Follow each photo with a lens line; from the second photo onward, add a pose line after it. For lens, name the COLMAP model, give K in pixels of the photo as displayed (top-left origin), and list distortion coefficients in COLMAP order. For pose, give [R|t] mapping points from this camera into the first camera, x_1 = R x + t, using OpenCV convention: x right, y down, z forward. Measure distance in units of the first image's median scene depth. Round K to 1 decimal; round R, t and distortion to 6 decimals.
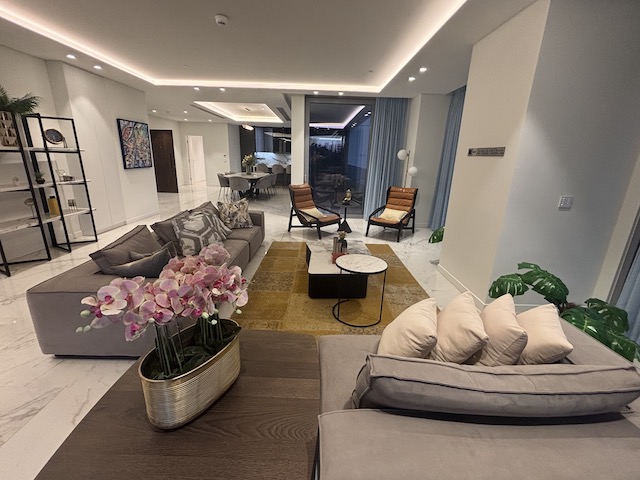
lens RADIAL K [[283.1, 0, 318.4], [0, 283.1, 237.2], [0, 0, 1]] dist [-0.002731, 0.001070]
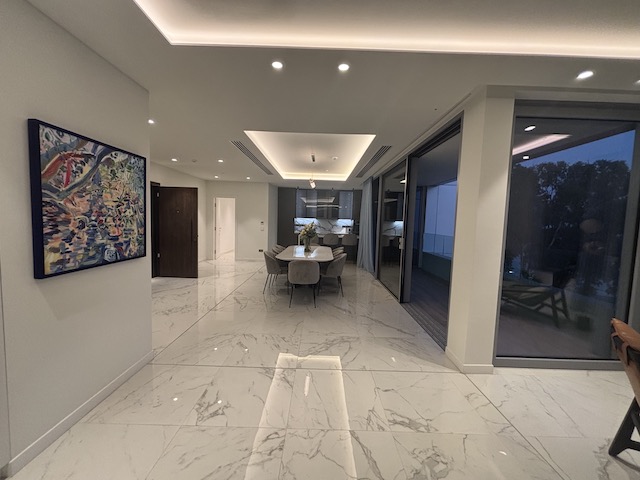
lens RADIAL K [[257.4, 0, 318.9], [0, 257.4, 239.5], [0, 0, 1]] dist [0.001616, -0.000672]
pose [[0.999971, 0.000111, -0.007646, -0.529454], [-0.001646, 0.979594, -0.200981, -0.316090], [0.007468, 0.200988, 0.979565, 1.006567]]
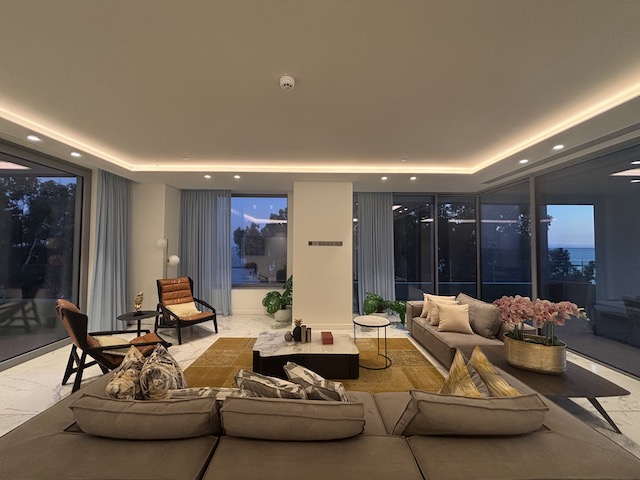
lens RADIAL K [[257.4, 0, 319.7], [0, 257.4, 237.4], [0, 0, 1]] dist [0.001616, -0.000672]
pose [[-0.003450, 0.003203, 0.999989, -0.739104], [0.269130, 0.963101, -0.002157, -0.245976], [-0.963098, 0.269120, -0.004185, 0.735286]]
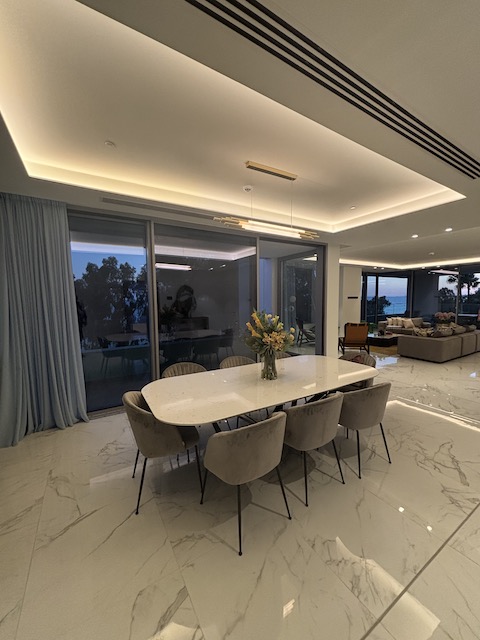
lens RADIAL K [[257.4, 0, 246.6], [0, 257.4, 322.8], [0, 0, 1]] dist [0.001616, -0.000672]
pose [[-0.530943, -0.107742, 0.840530, -1.105308], [0.225611, 0.938113, 0.262764, -0.851606], [-0.816823, 0.329145, -0.473776, 2.744212]]
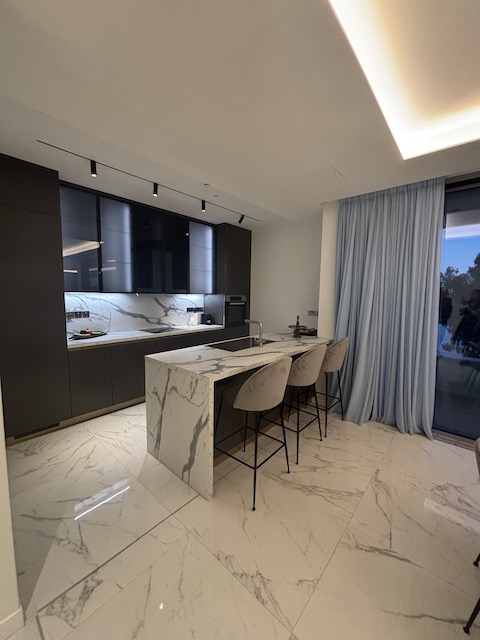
lens RADIAL K [[257.4, 0, 238.4], [0, 257.4, 319.2], [0, 0, 1]] dist [0.001616, -0.000672]
pose [[0.661064, -0.097408, 0.743980, -1.038139], [0.214385, 0.974724, -0.062872, -0.840630], [-0.719050, 0.201061, 0.665238, 2.728499]]
